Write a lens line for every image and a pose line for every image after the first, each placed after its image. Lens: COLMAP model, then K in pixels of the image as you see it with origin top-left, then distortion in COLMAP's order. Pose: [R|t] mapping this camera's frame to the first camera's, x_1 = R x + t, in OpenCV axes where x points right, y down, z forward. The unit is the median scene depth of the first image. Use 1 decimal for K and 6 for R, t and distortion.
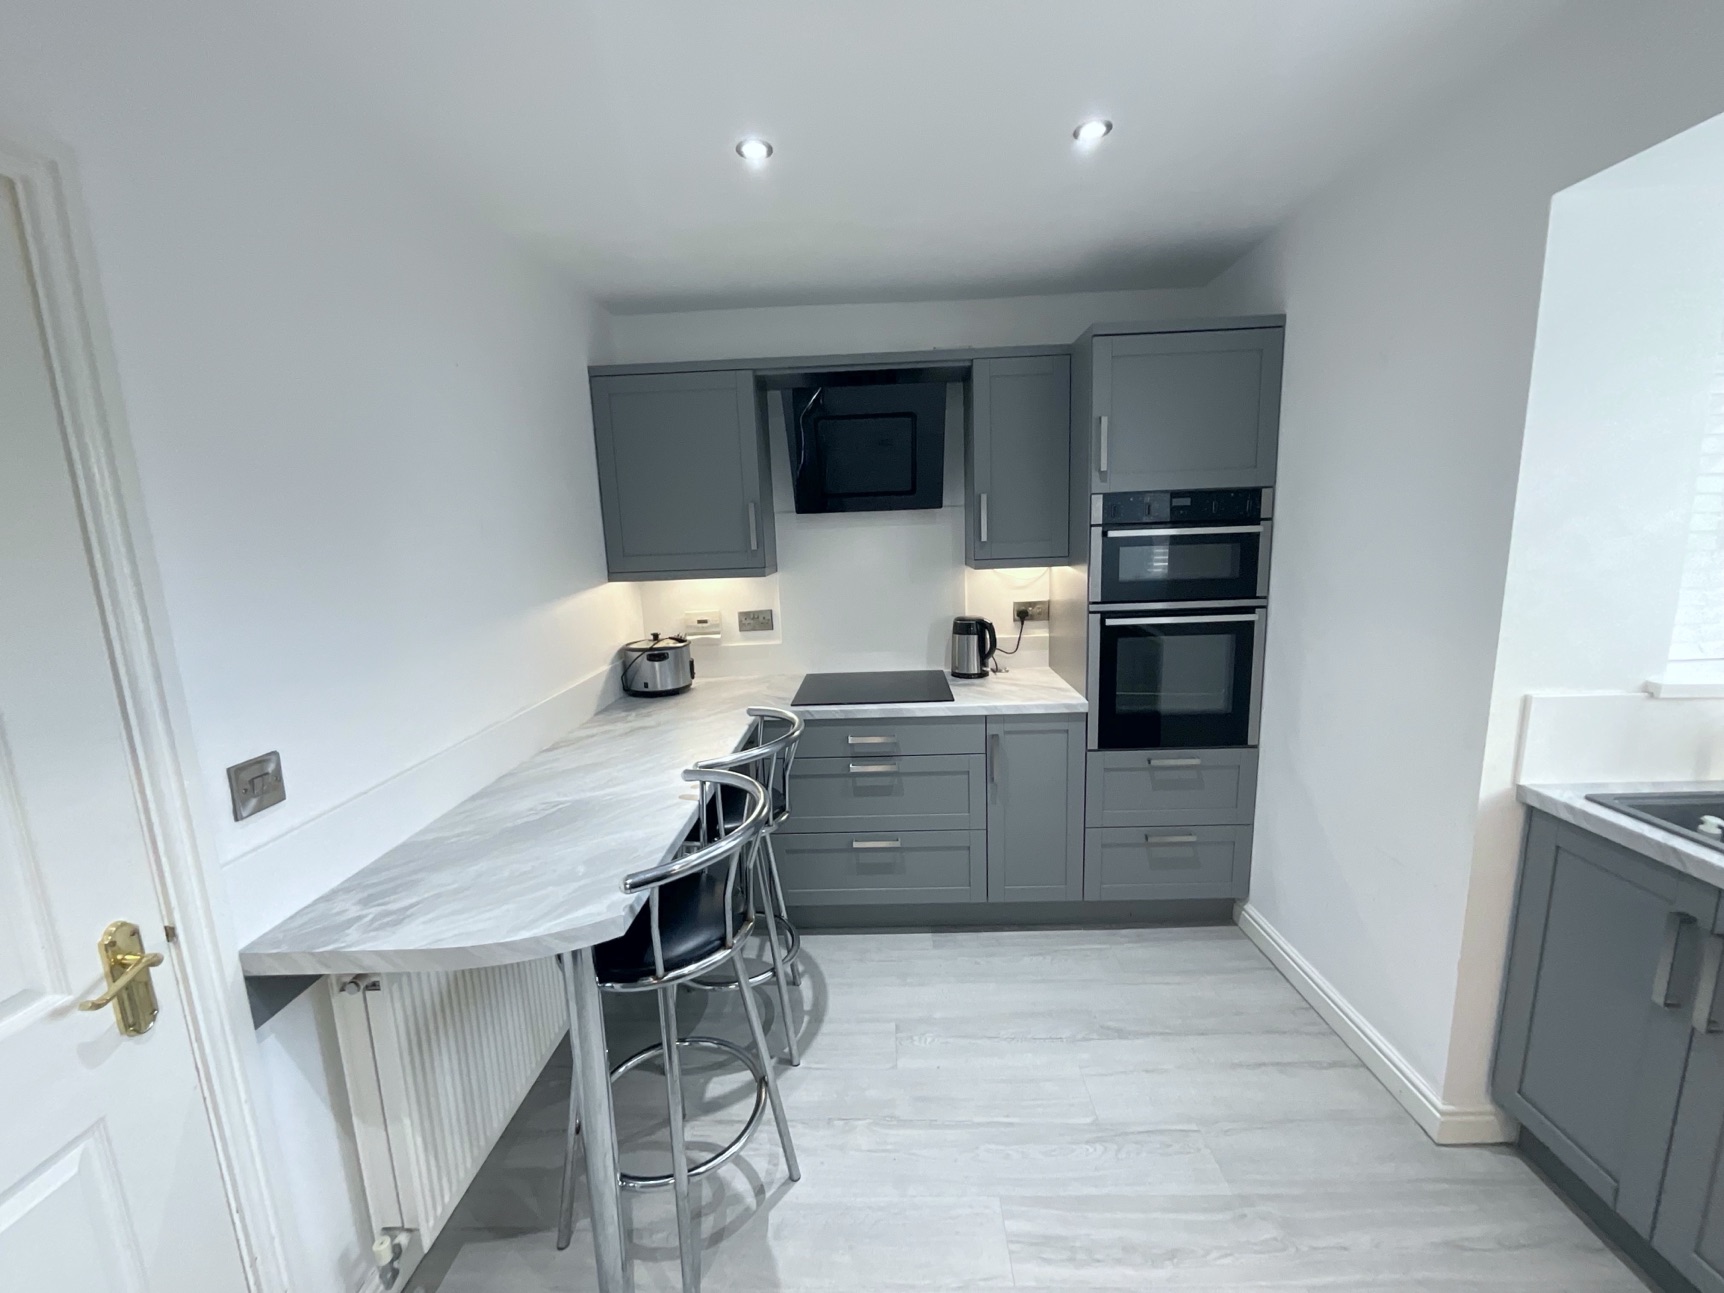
lens RADIAL K [[700.1, 0, 864.3], [0, 700.1, 647.7], [0, 0, 1]] dist [0.001014, 0.001701]
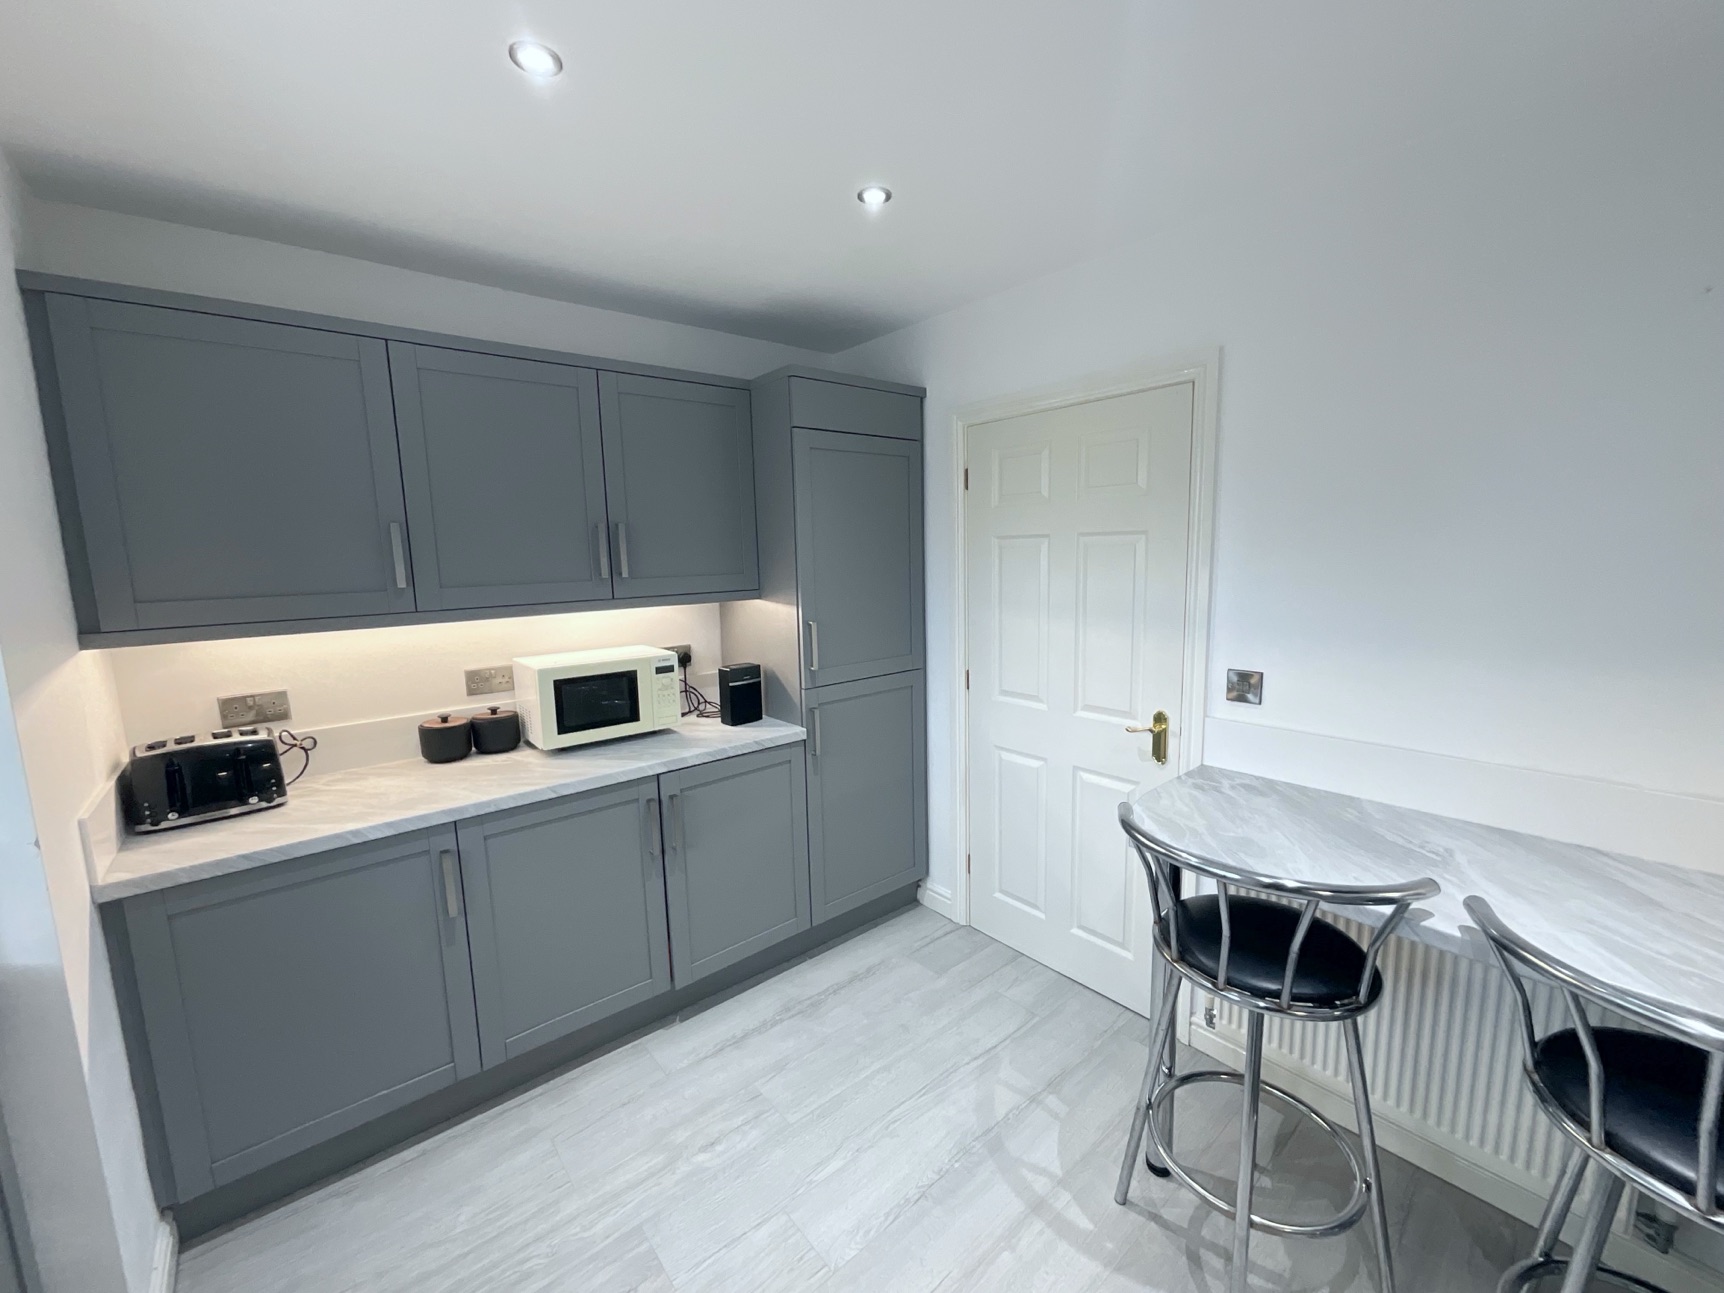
lens RADIAL K [[700.1, 0, 859.6], [0, 700.1, 650.1], [0, 0, 1]] dist [0.001014, 0.001701]
pose [[-0.744554, 0.149137, -0.650690, 0.439334], [-0.067699, 0.952832, 0.295852, -0.157840], [0.664121, 0.264329, -0.699338, 0.772738]]
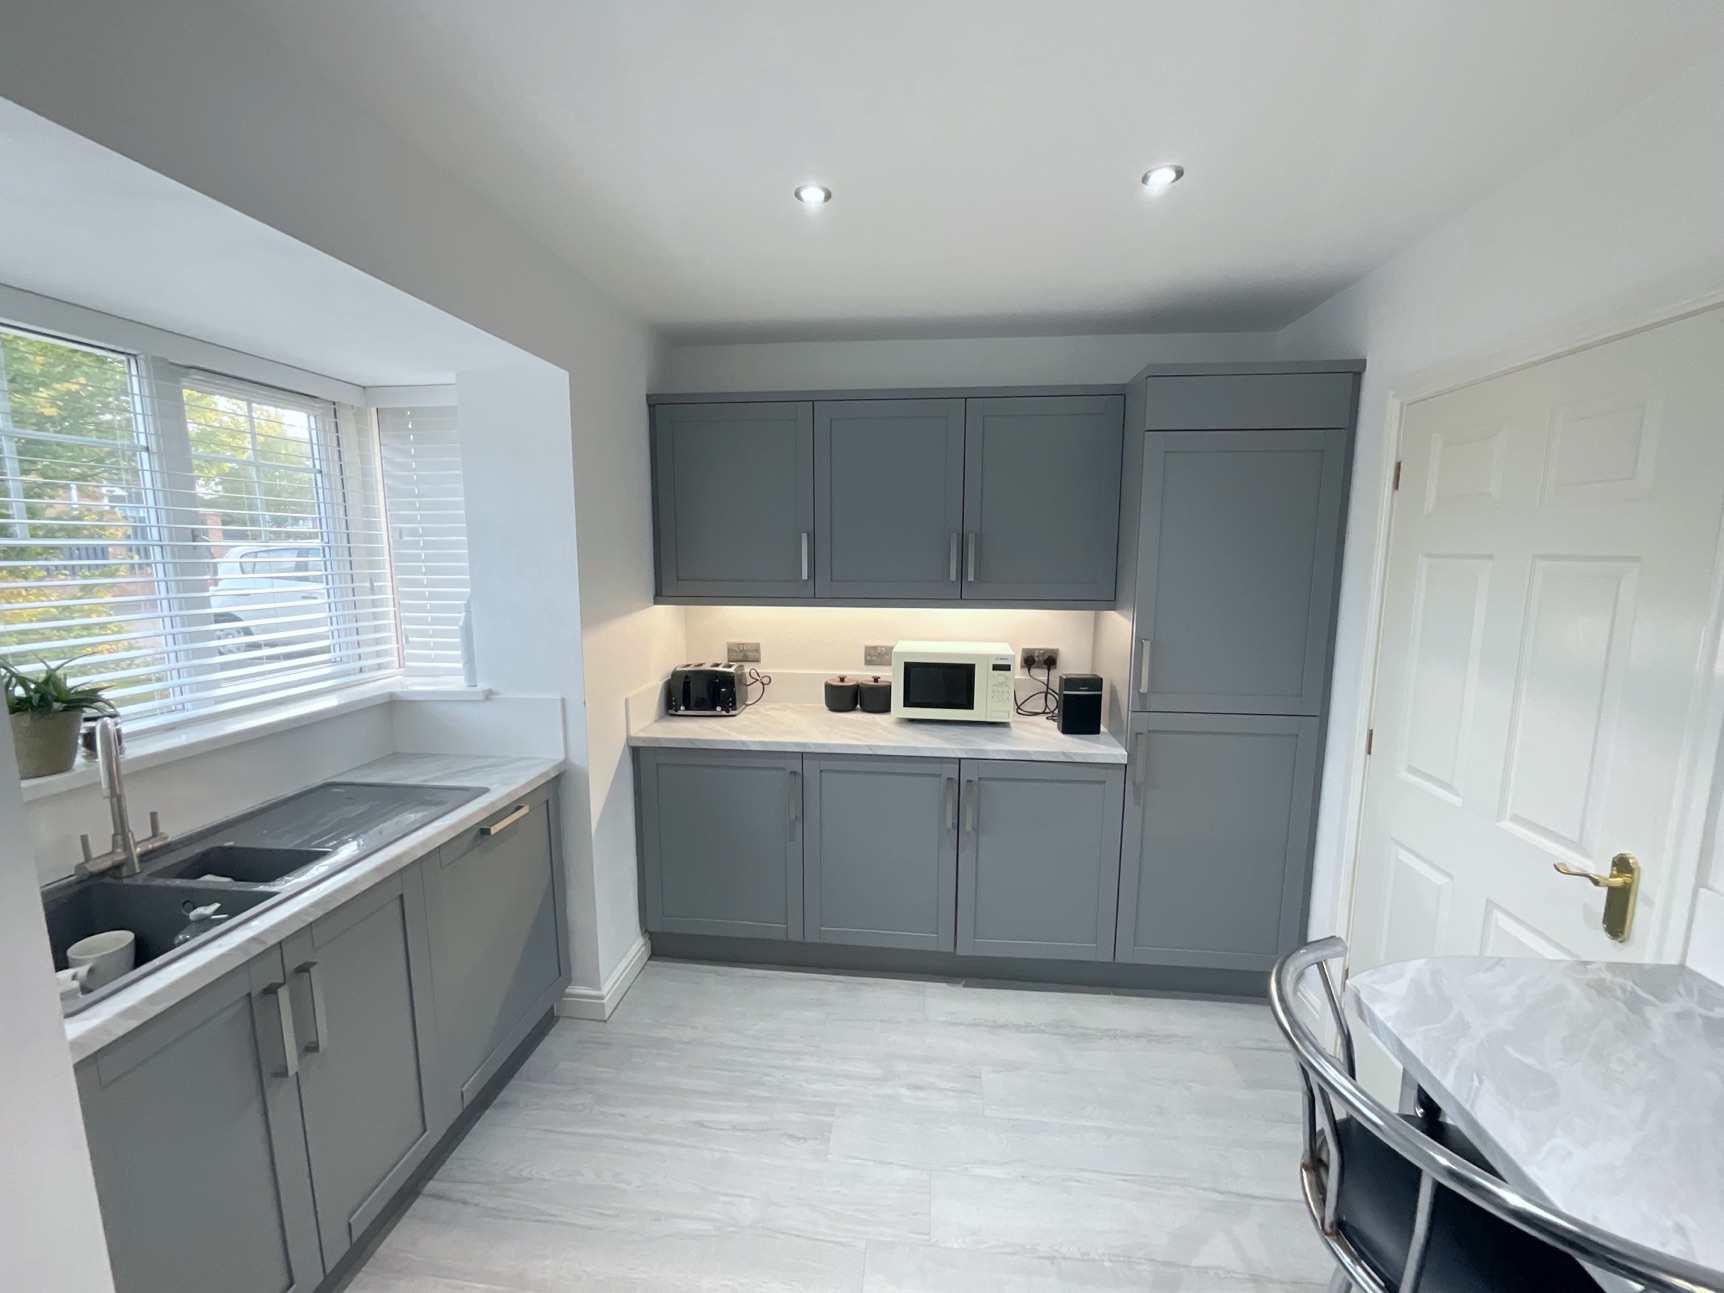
lens RADIAL K [[700.1, 0, 863.3], [0, 700.1, 647.9], [0, 0, 1]] dist [0.001014, 0.001701]
pose [[-0.996604, 0.022124, 0.079321, 0.115409], [0.045886, 0.949033, 0.311818, -0.194240], [-0.068380, 0.314398, -0.946825, 0.931133]]
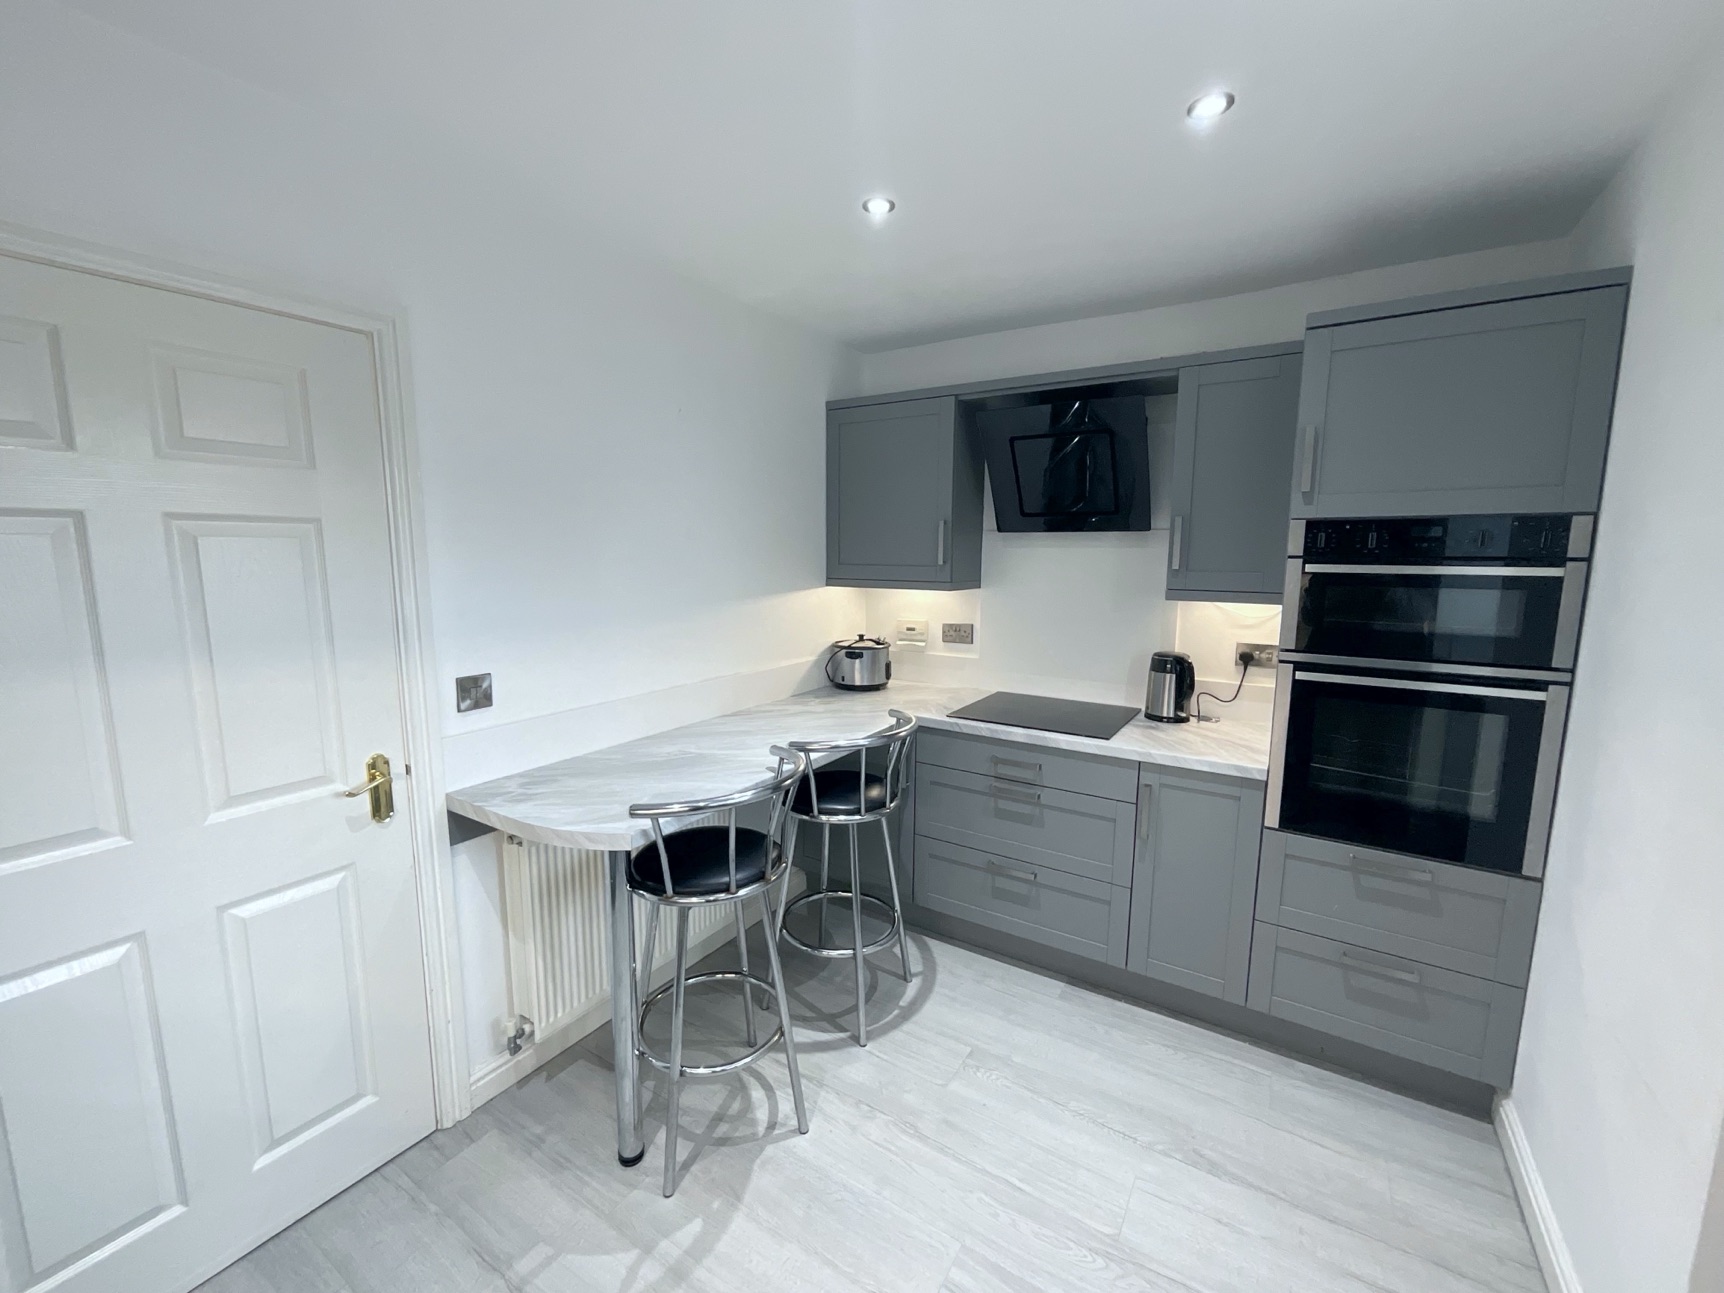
lens RADIAL K [[700.1, 0, 862.5], [0, 700.1, 648.5], [0, 0, 1]] dist [0.001014, 0.001701]
pose [[0.857408, 0.114614, -0.501712, 0.323836], [-0.125722, 0.991996, 0.011763, -0.013629], [0.499044, 0.052990, 0.864955, 0.040786]]
